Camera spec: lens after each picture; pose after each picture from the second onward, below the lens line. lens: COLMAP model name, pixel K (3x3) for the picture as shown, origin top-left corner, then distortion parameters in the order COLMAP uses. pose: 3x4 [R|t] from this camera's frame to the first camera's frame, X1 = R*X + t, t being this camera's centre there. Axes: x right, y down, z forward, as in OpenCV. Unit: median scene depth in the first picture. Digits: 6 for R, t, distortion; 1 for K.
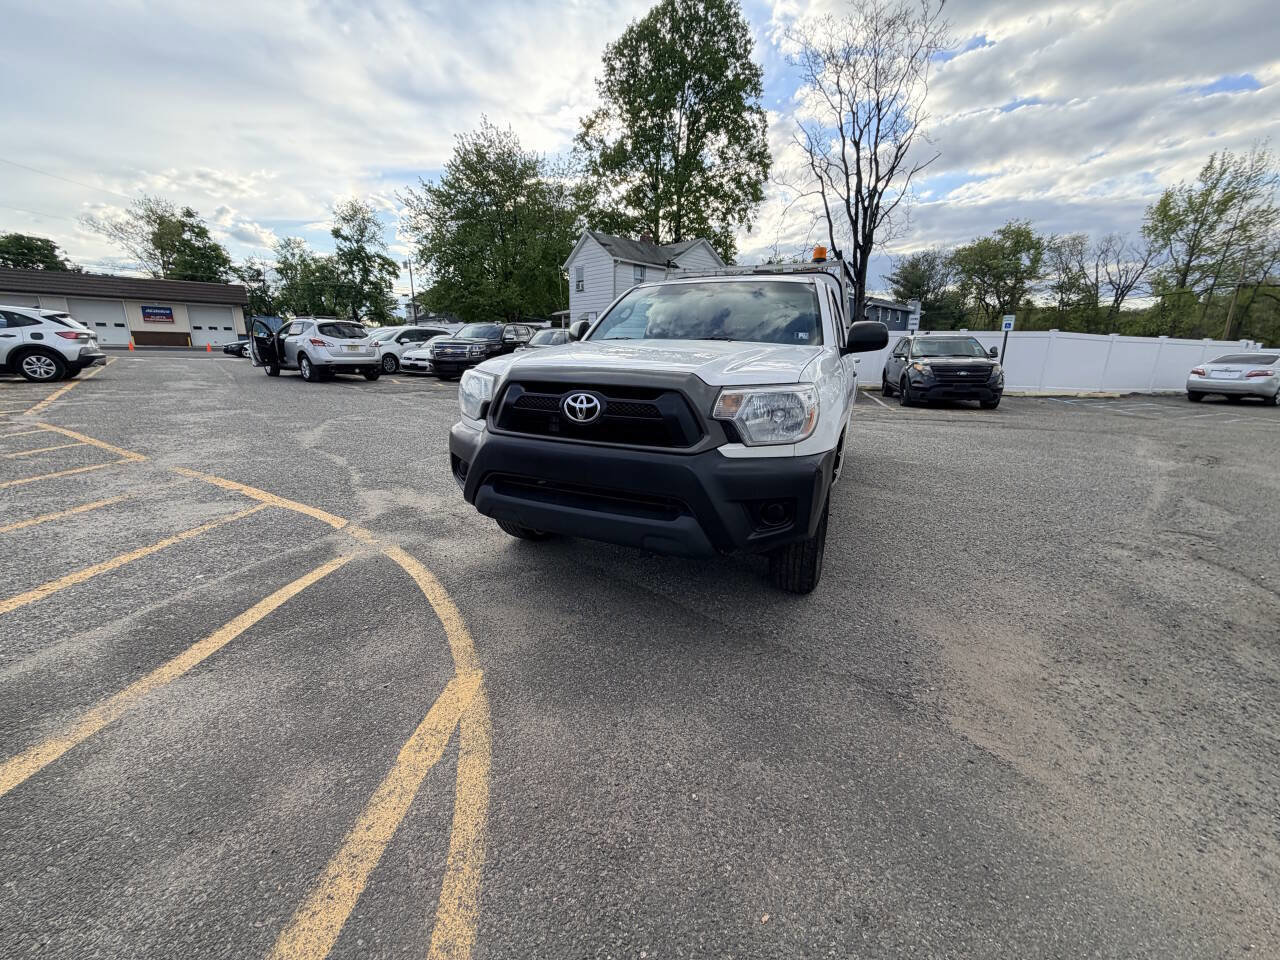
lens RADIAL K [[503.0, 0, 639.4], [0, 503.0, 482.5], [0, 0, 1]] dist [0.000275, -0.000398]
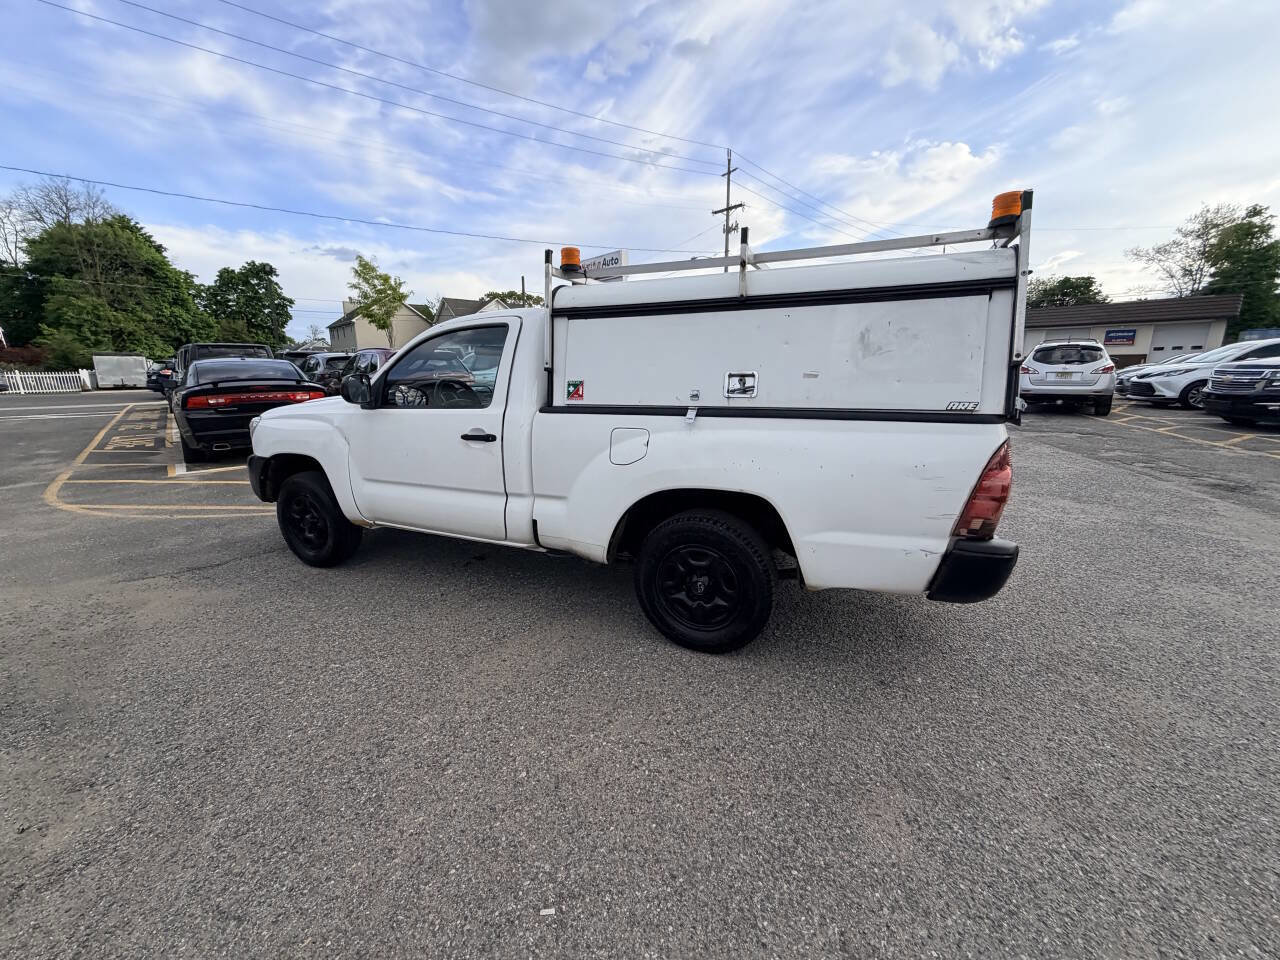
lens RADIAL K [[508.6, 0, 638.3], [0, 508.6, 481.0], [0, 0, 1]] dist [0.000196, -0.000396]
pose [[-0.015828, 0.201532, -0.979354, 0.122282], [-0.243684, 0.949165, 0.199258, -0.038033], [0.969725, 0.241807, 0.034087, 0.129642]]
